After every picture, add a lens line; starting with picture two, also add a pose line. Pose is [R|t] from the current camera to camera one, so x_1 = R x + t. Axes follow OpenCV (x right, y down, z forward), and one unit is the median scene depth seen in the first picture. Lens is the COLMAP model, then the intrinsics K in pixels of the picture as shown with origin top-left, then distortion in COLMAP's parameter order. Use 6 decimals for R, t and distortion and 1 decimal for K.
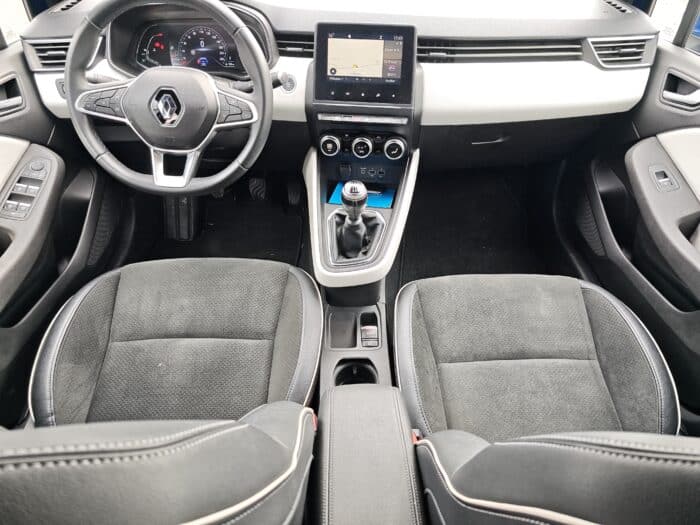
lens RADIAL K [[487.9, 0, 361.0], [0, 487.9, 268.6], [0, 0, 1]] dist [-0.012438, 0.006709]
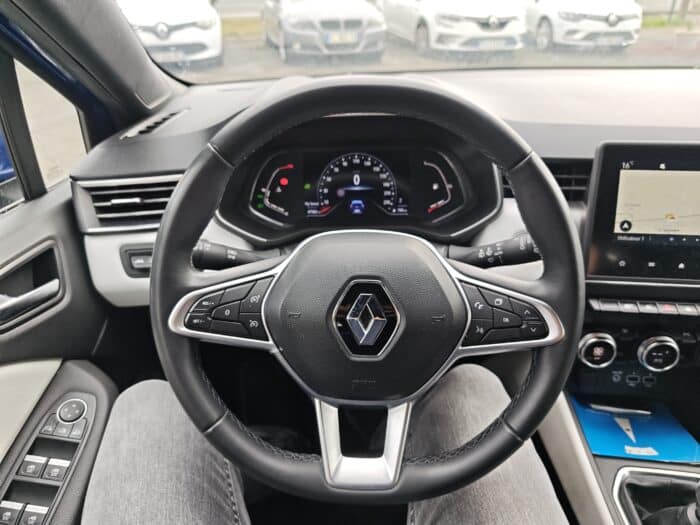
lens RADIAL K [[487.9, 0, 356.0], [0, 487.9, 261.5], [0, 0, 1]] dist [-0.012438, 0.006709]
pose [[0.999388, -0.014540, -0.031822, -0.340726], [0.007011, 0.974328, -0.225024, -0.244891], [0.034277, 0.224663, 0.973833, 0.465810]]
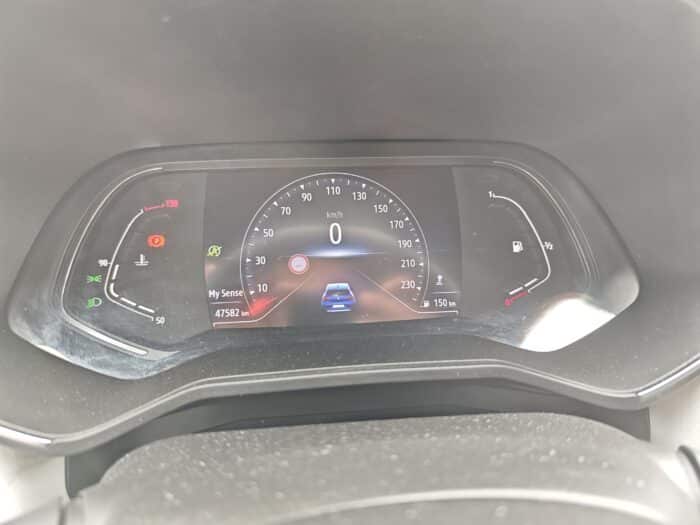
lens RADIAL K [[487.9, 0, 350.6], [0, 487.9, 255.9], [0, 0, 1]] dist [-0.012438, 0.006709]
pose [[0.996841, -0.036572, 0.070496, -0.371384], [0.058666, 0.937407, -0.343257, -0.397629], [-0.053530, 0.346309, 0.936592, 0.837752]]
